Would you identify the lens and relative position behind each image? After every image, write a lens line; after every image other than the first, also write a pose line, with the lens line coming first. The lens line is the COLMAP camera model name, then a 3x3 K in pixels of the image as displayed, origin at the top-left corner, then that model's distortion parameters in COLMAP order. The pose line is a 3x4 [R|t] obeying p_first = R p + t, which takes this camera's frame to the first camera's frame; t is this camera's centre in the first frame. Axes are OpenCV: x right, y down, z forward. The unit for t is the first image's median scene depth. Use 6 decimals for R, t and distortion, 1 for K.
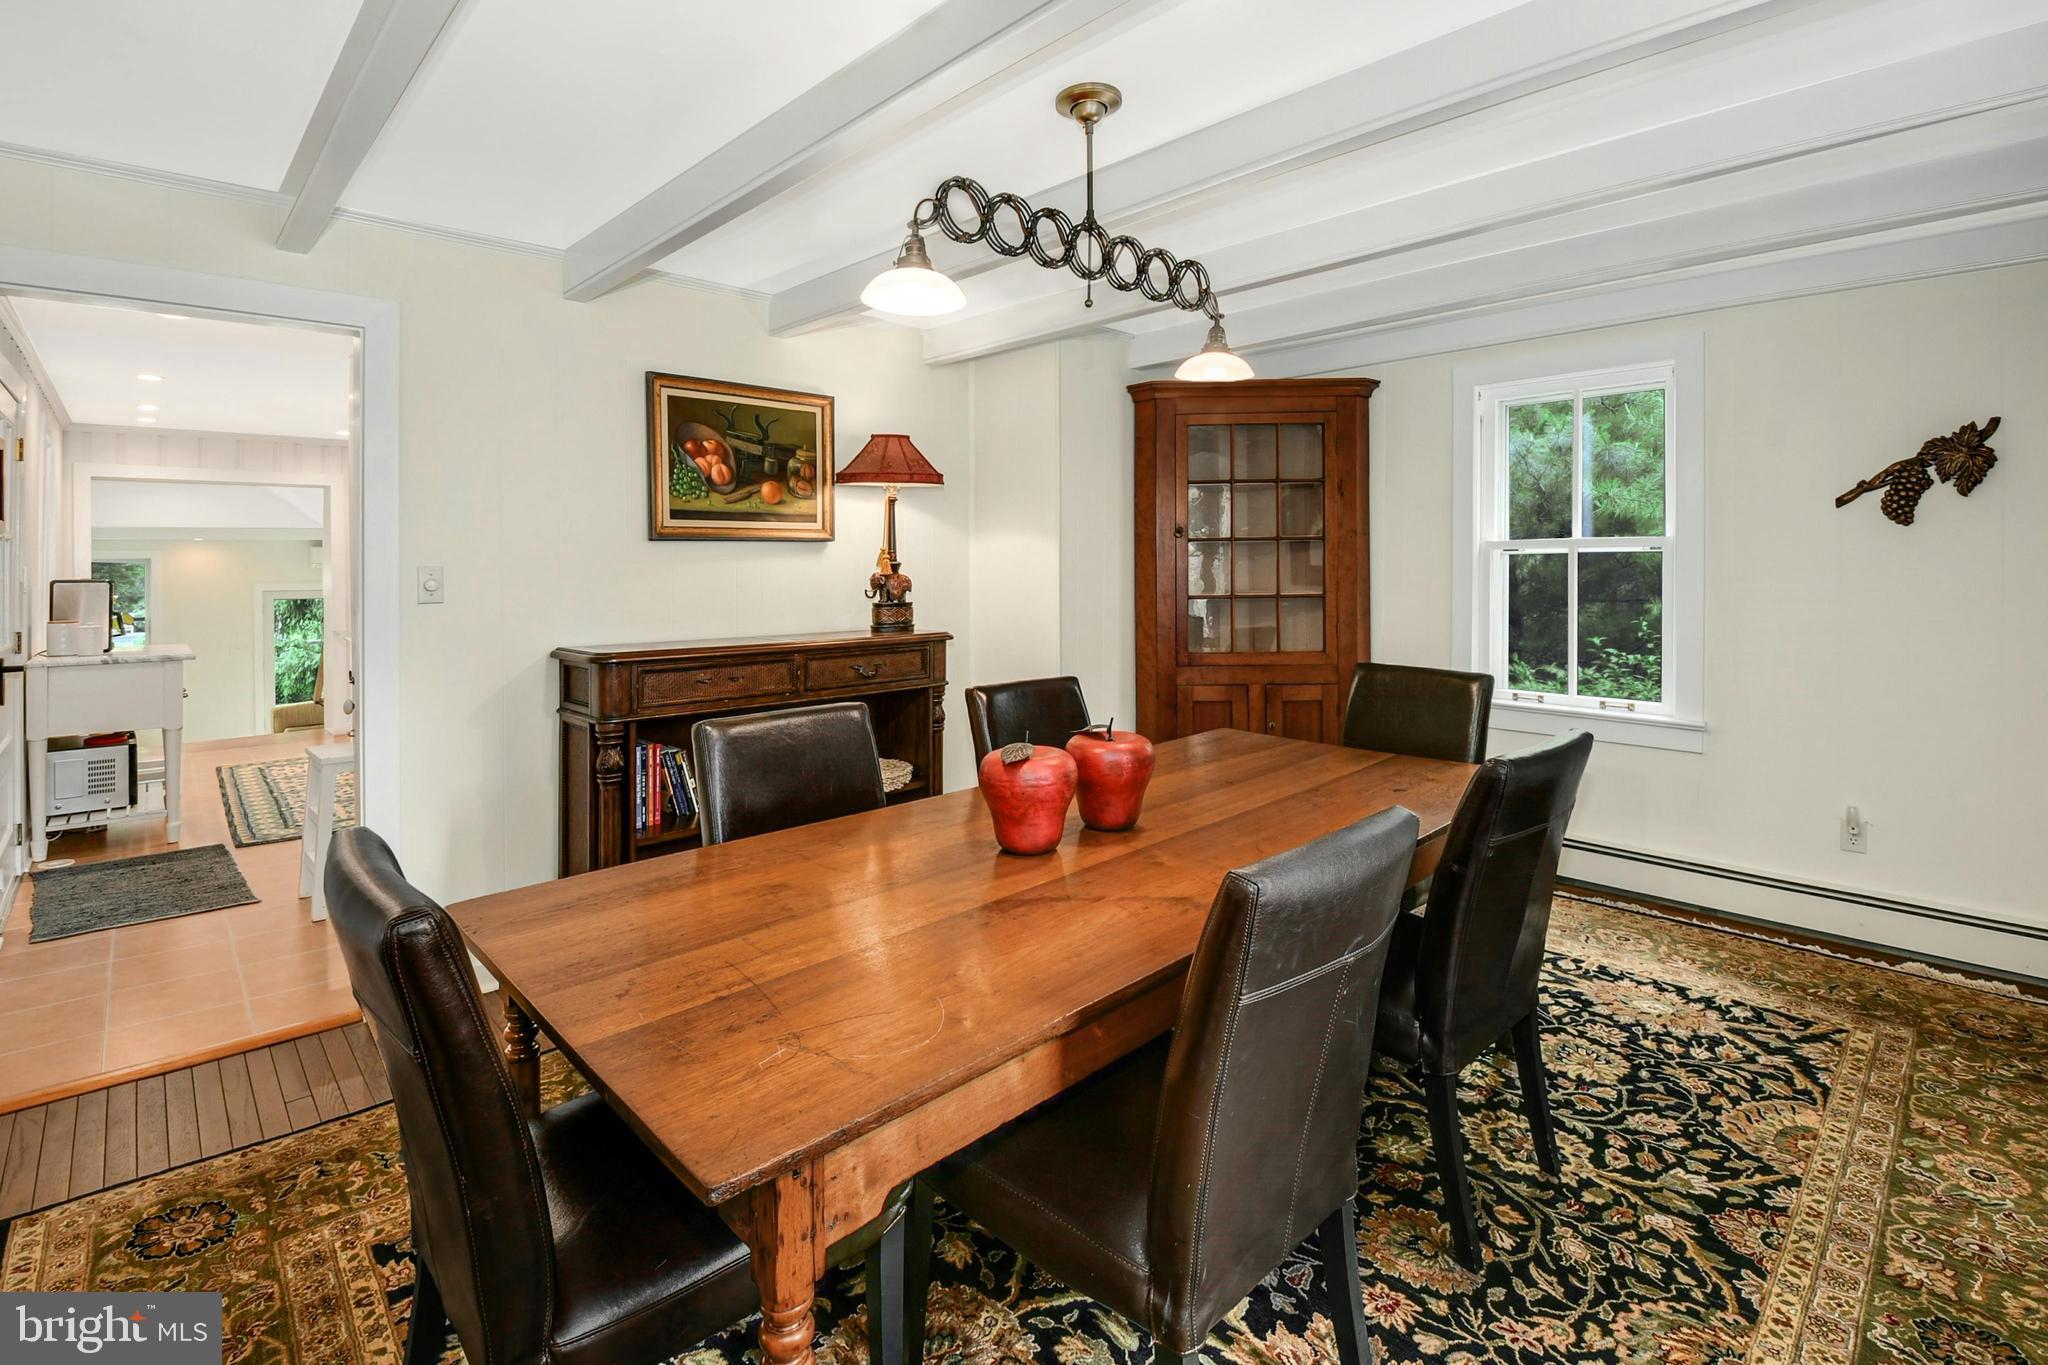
lens RADIAL K [[927.2, 0, 1024.0], [0, 927.2, 682.5], [0, 0, 1]] dist [0.000550, -0.004836]
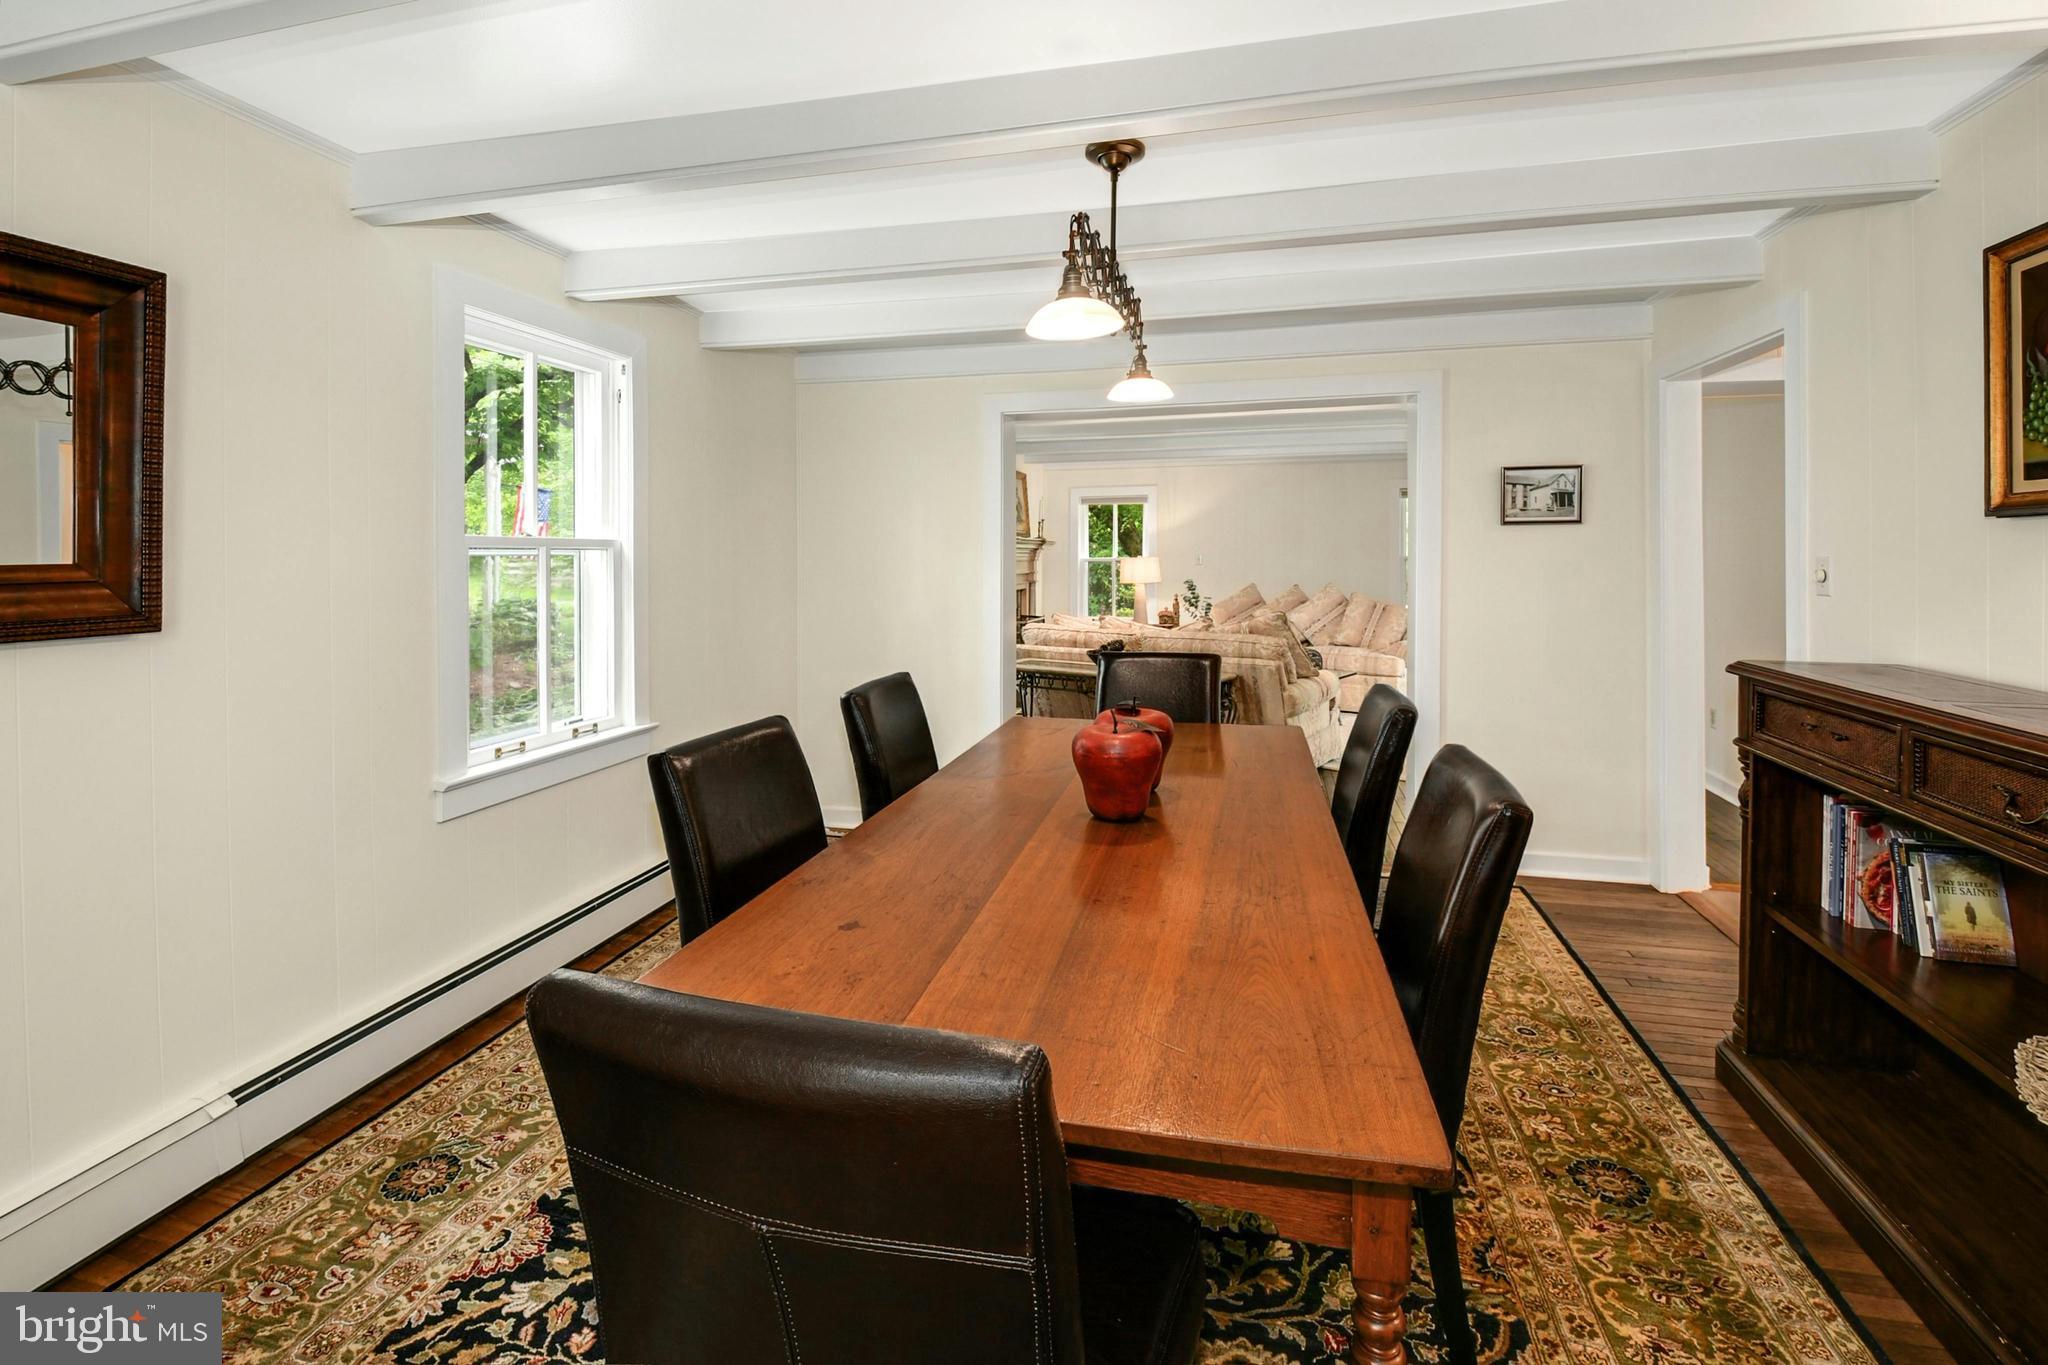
lens RADIAL K [[927.2, 0, 1024.0], [0, 927.2, 682.5], [0, 0, 1]] dist [0.000550, -0.004836]
pose [[-0.827849, 0.092328, -0.553301, 0.770291], [-0.065140, 0.963866, 0.258300, -0.255739], [0.557156, 0.249875, -0.791921, 1.804843]]
